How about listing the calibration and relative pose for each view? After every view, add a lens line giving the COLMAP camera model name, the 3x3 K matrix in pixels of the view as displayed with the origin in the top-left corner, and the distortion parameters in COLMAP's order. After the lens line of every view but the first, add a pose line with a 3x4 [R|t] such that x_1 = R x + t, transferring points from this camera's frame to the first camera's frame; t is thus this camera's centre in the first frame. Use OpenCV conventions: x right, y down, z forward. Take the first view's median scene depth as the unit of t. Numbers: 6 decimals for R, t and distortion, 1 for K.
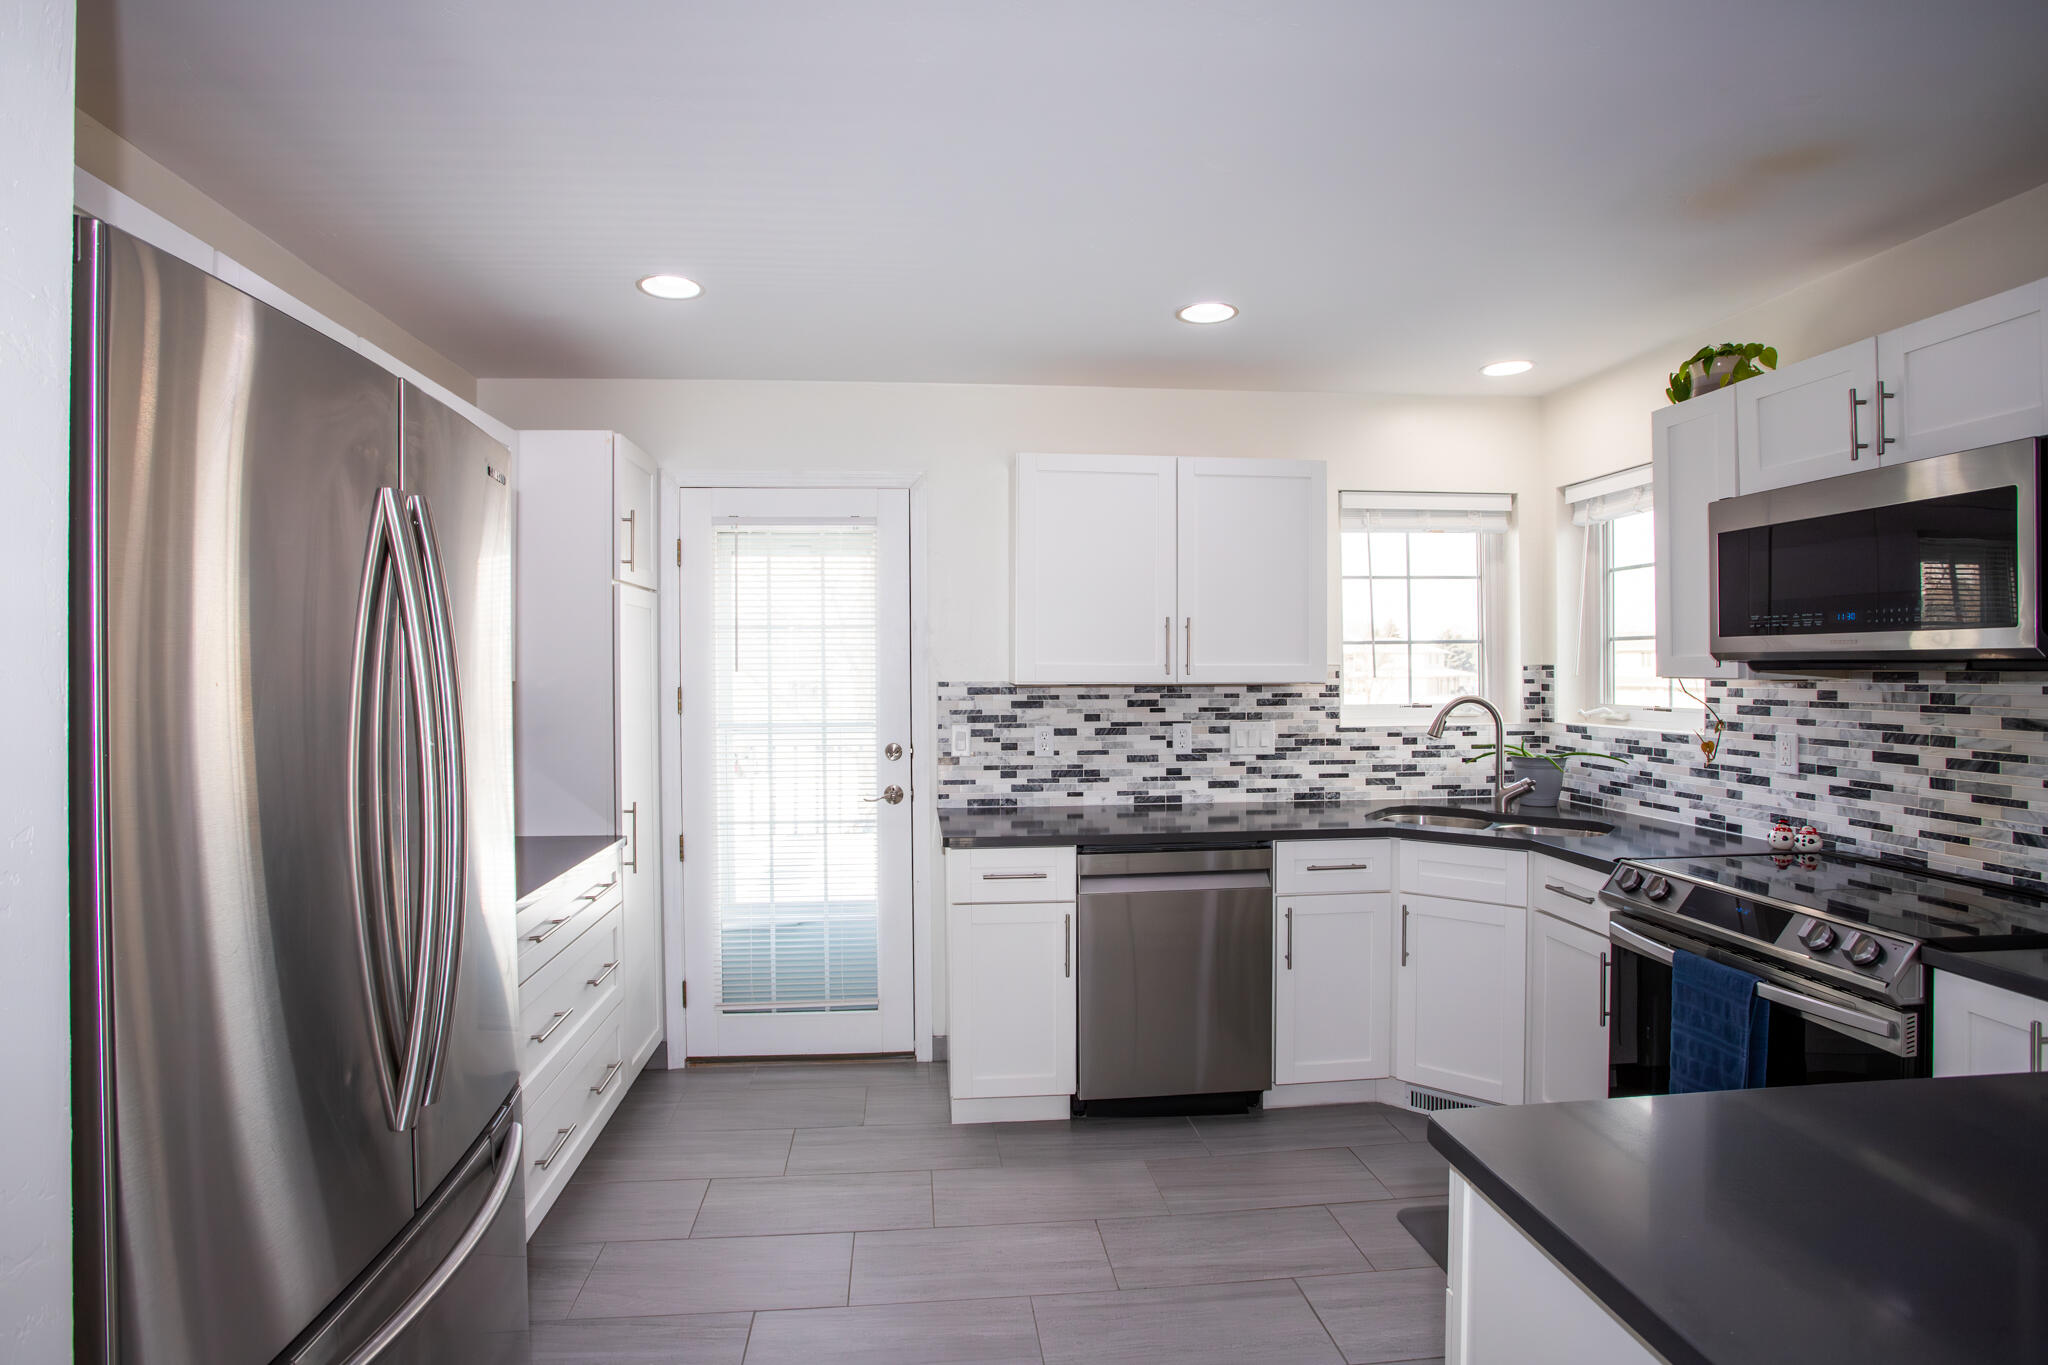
lens RADIAL K [[1026.9, 0, 1024.0], [0, 1026.9, 682.5], [0, 0, 1]] dist [-0.071049, 0.040330]
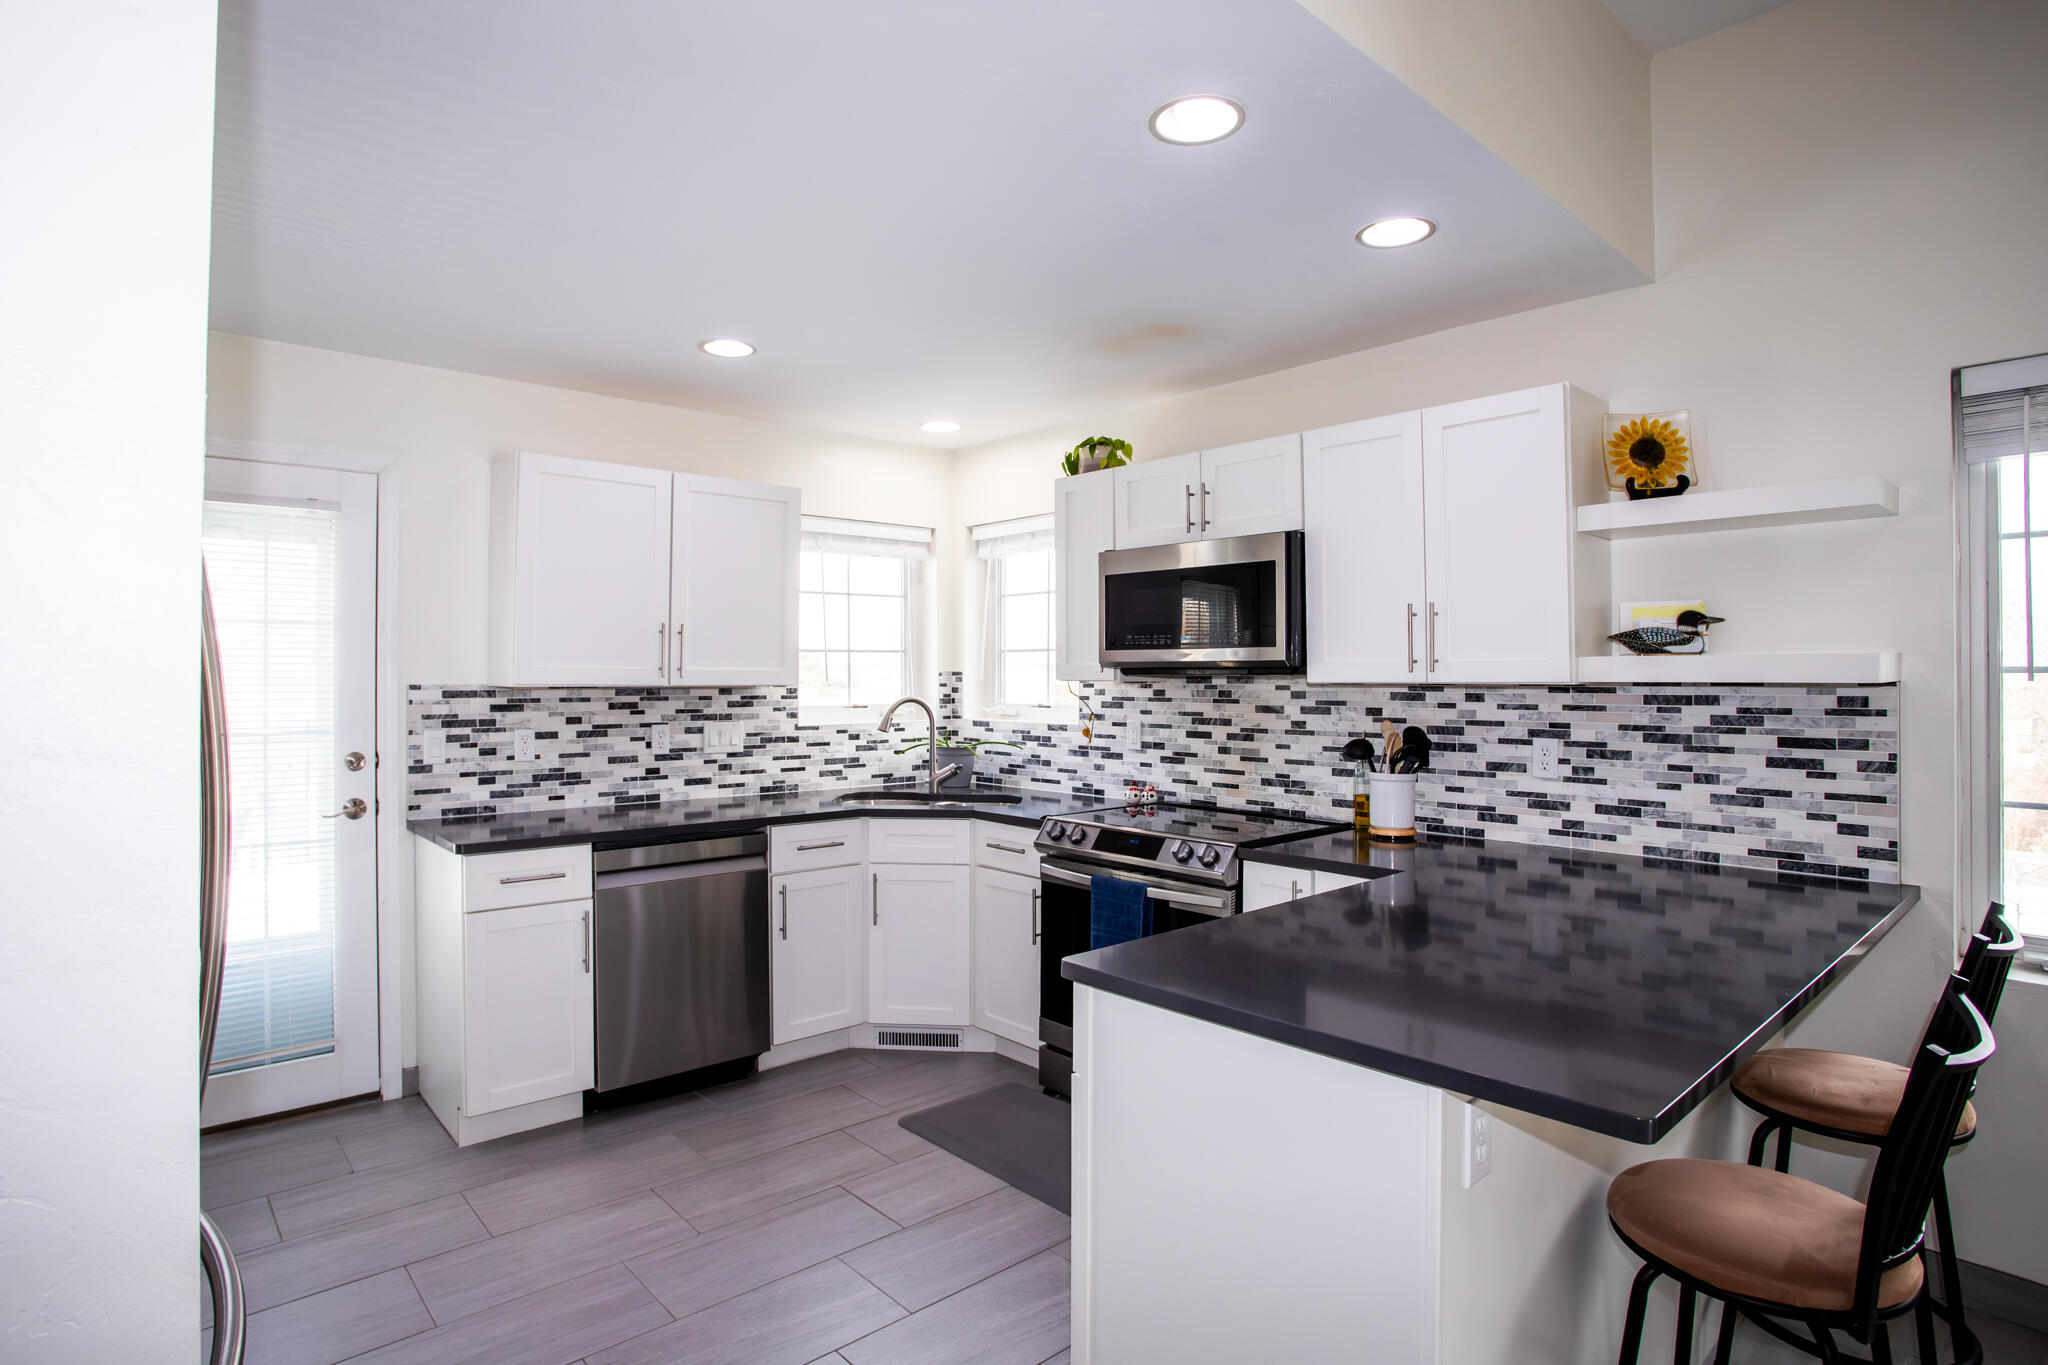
lens RADIAL K [[1026.9, 0, 1024.0], [0, 1026.9, 682.5], [0, 0, 1]] dist [-0.071049, 0.040330]
pose [[0.817349, 0.001379, 0.576141, -0.149076], [0.003797, 0.999963, -0.007780, 0.006707], [-0.576131, 0.008546, 0.817313, -0.064483]]
